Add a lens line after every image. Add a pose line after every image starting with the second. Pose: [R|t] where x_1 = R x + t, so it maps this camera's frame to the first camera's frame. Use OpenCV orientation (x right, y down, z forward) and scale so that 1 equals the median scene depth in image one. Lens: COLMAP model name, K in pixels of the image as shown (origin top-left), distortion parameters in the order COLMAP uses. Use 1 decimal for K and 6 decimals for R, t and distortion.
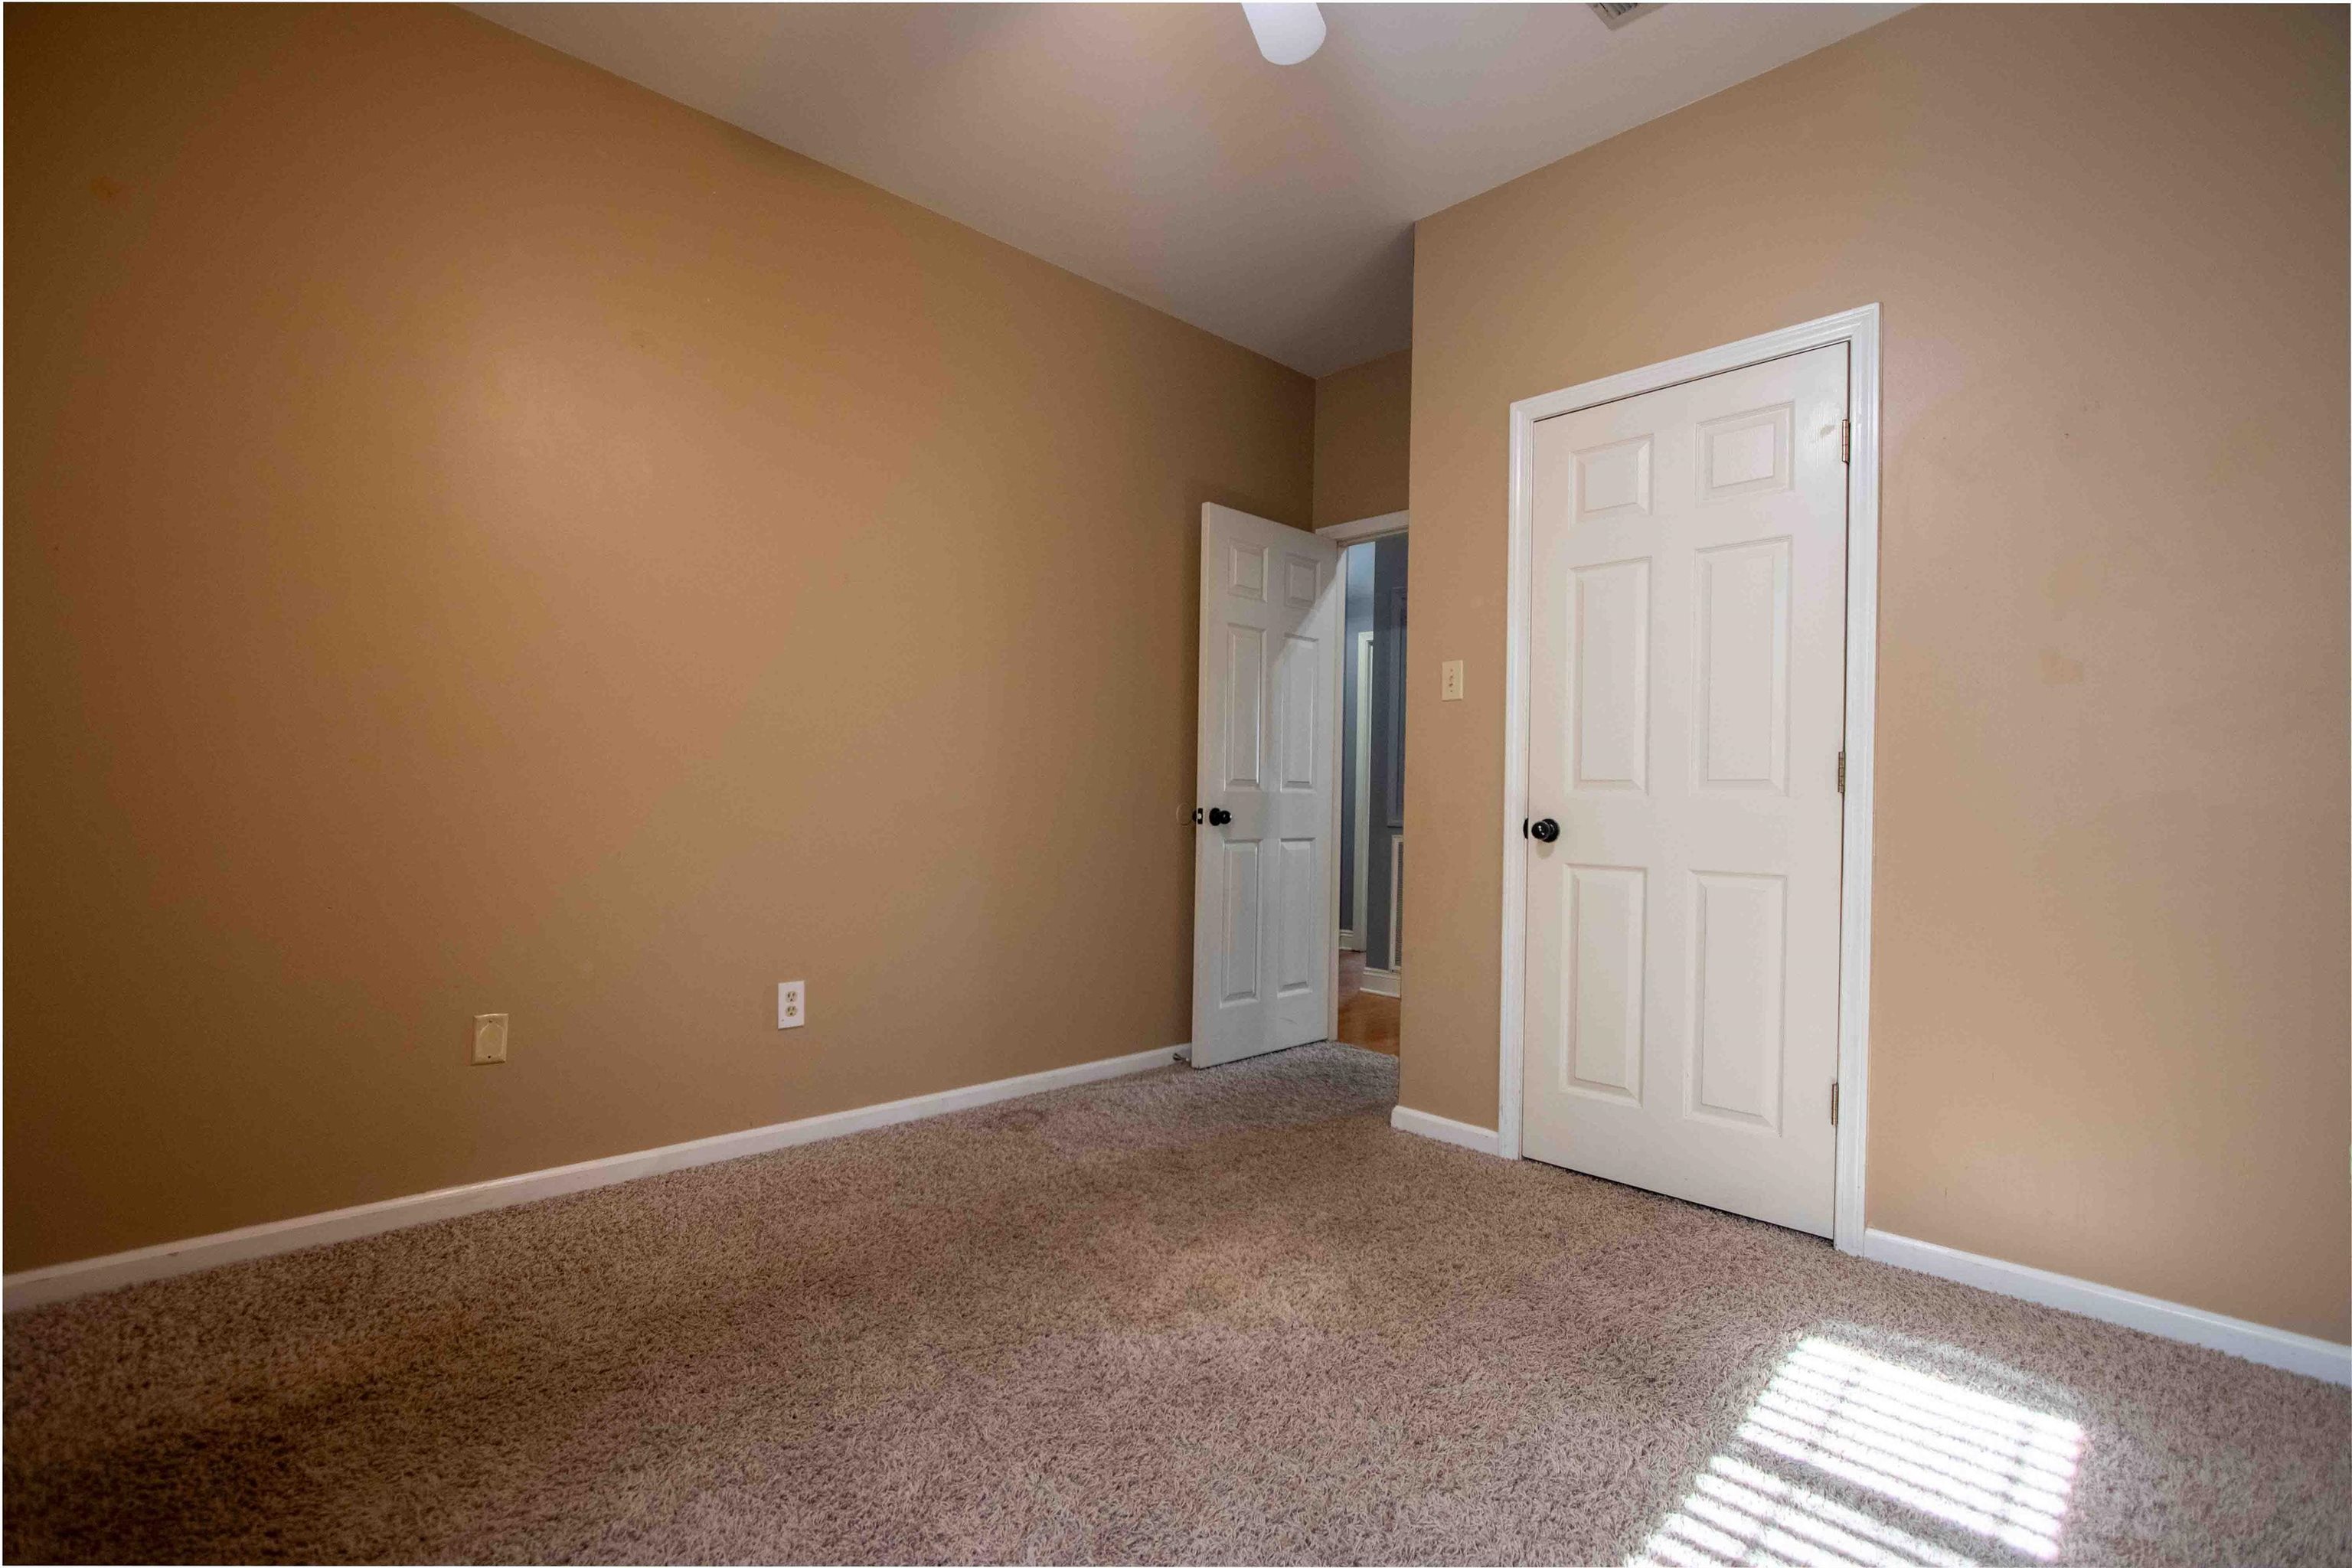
lens RADIAL K [[1090.9, 0, 1158.3], [0, 1090.9, 801.4], [0, 0, 1]] dist [-0.013867, -0.000127]
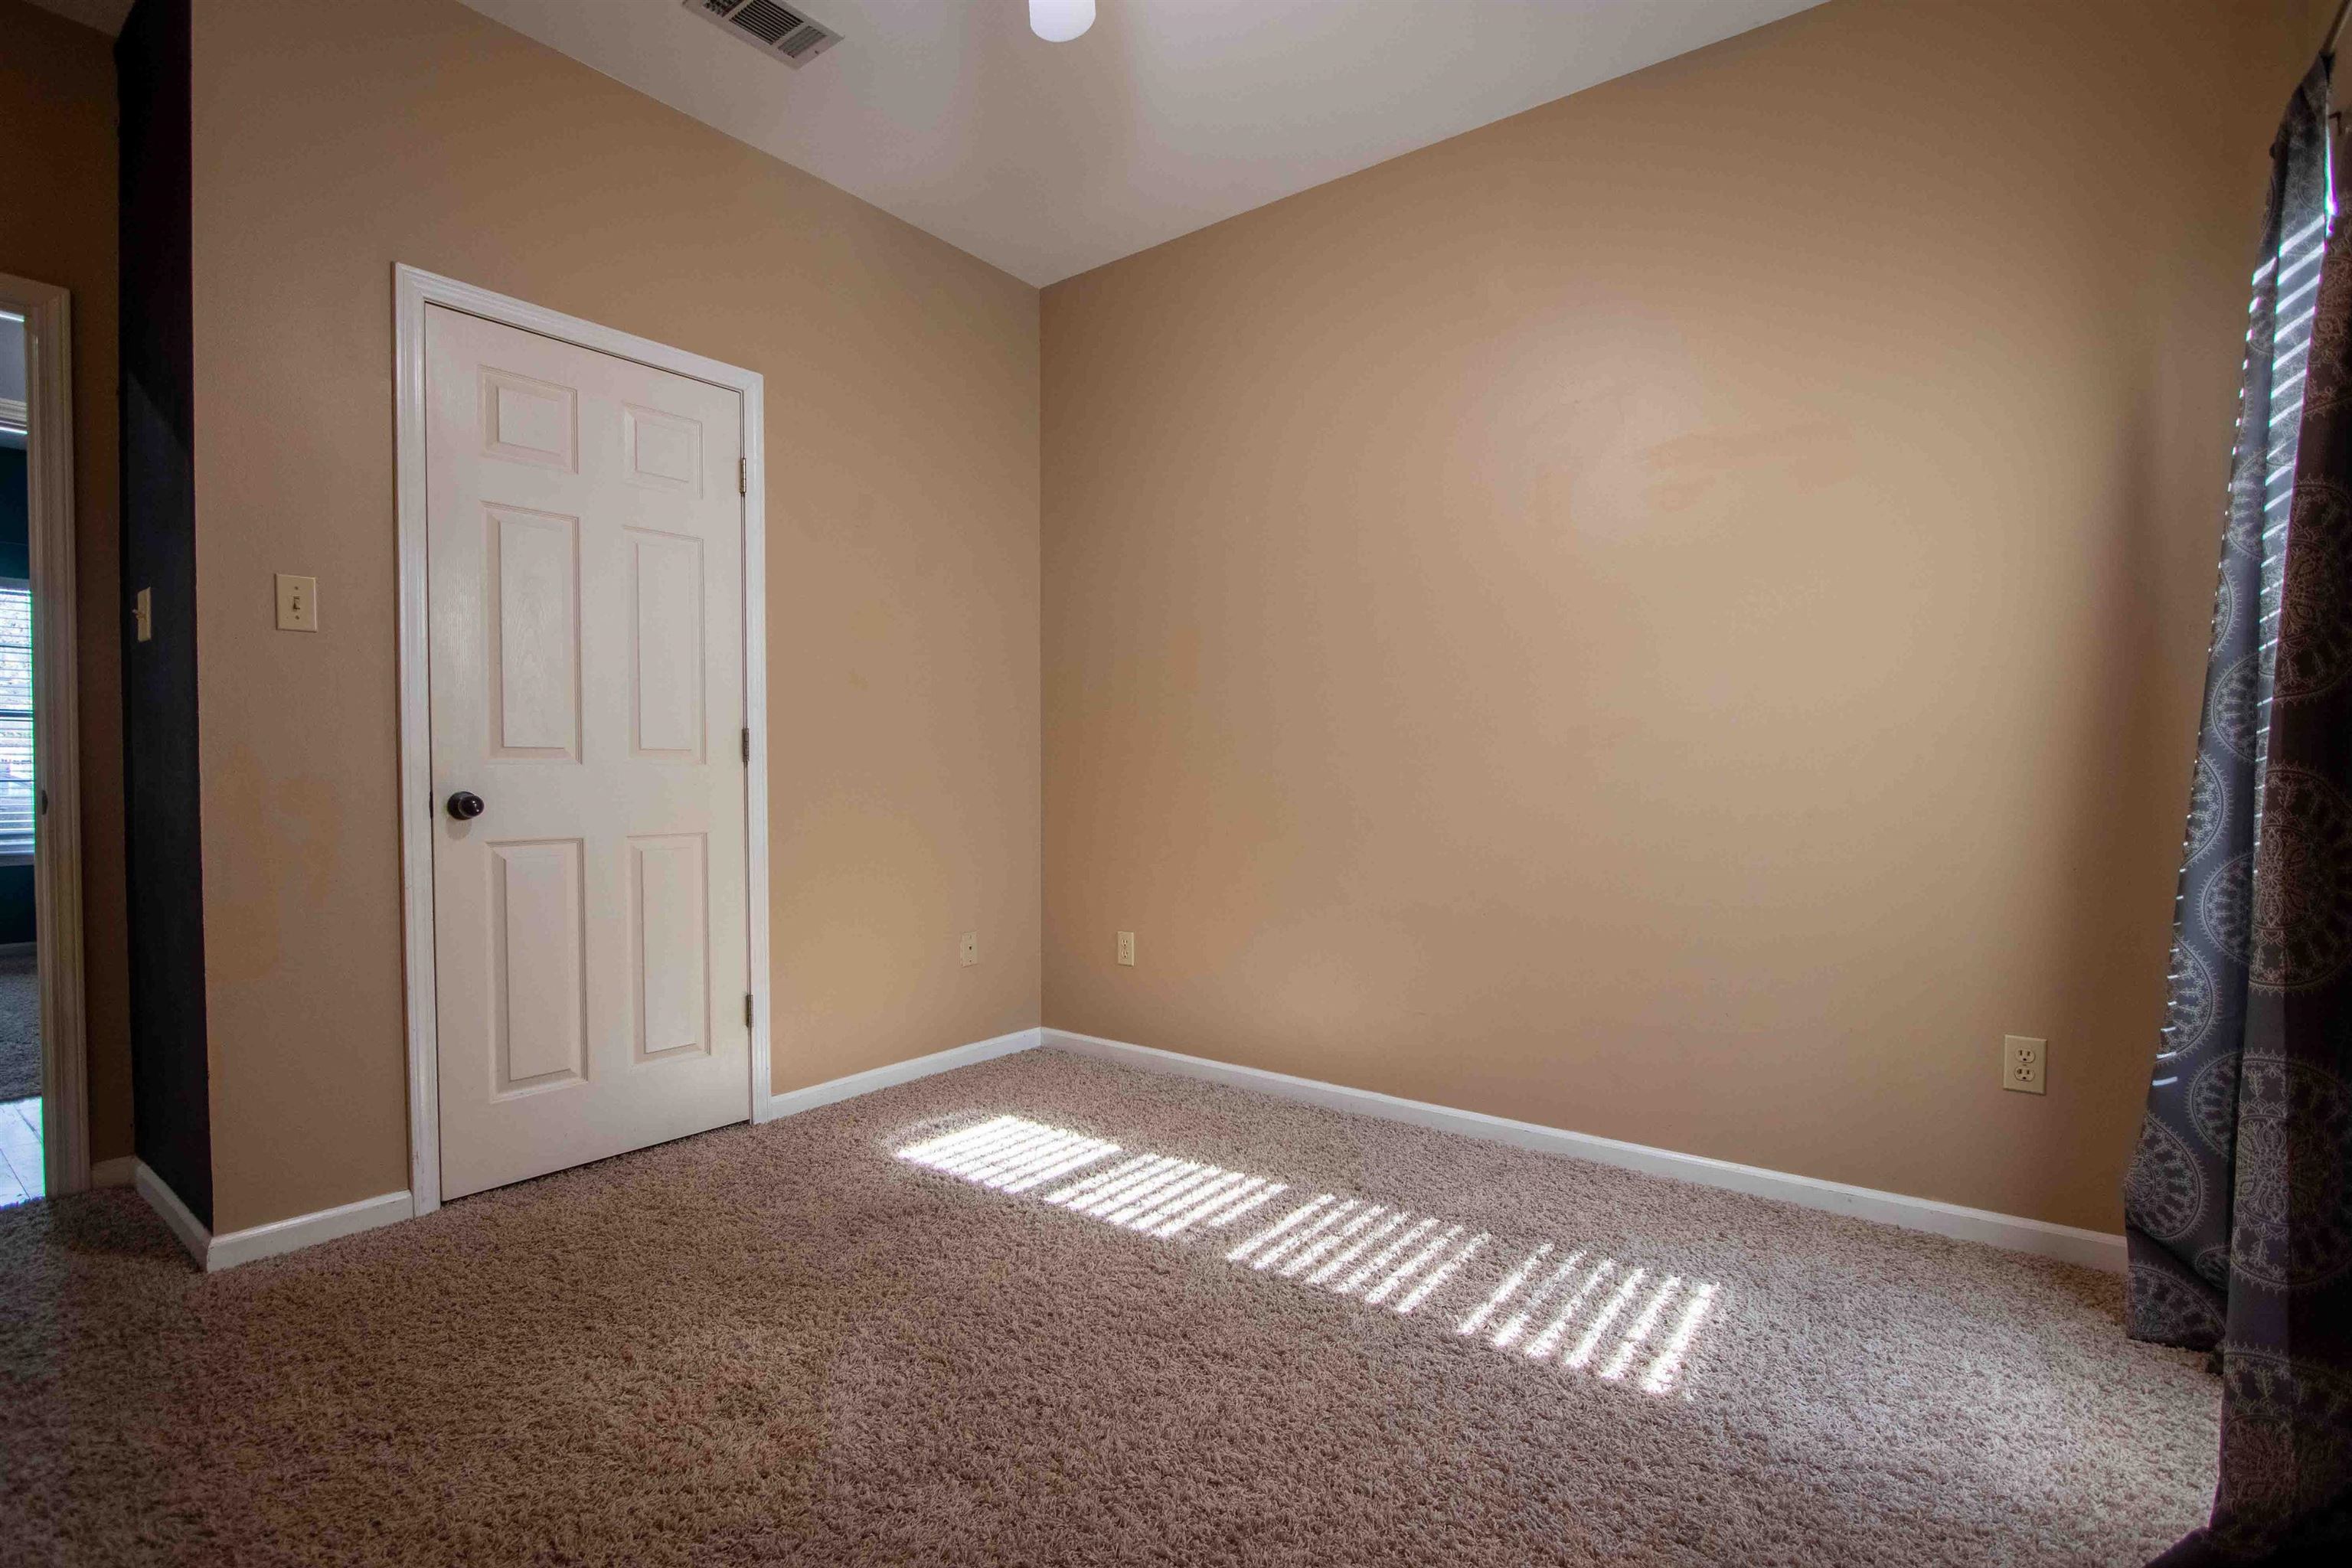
lens RADIAL K [[1090.9, 0, 1158.3], [0, 1090.9, 801.4], [0, 0, 1]] dist [-0.013867, -0.000127]
pose [[-0.153206, -0.039979, 0.987385, -0.652305], [0.003887, 0.999149, 0.041059, -0.010659], [-0.988187, 0.010129, -0.152920, 0.700907]]
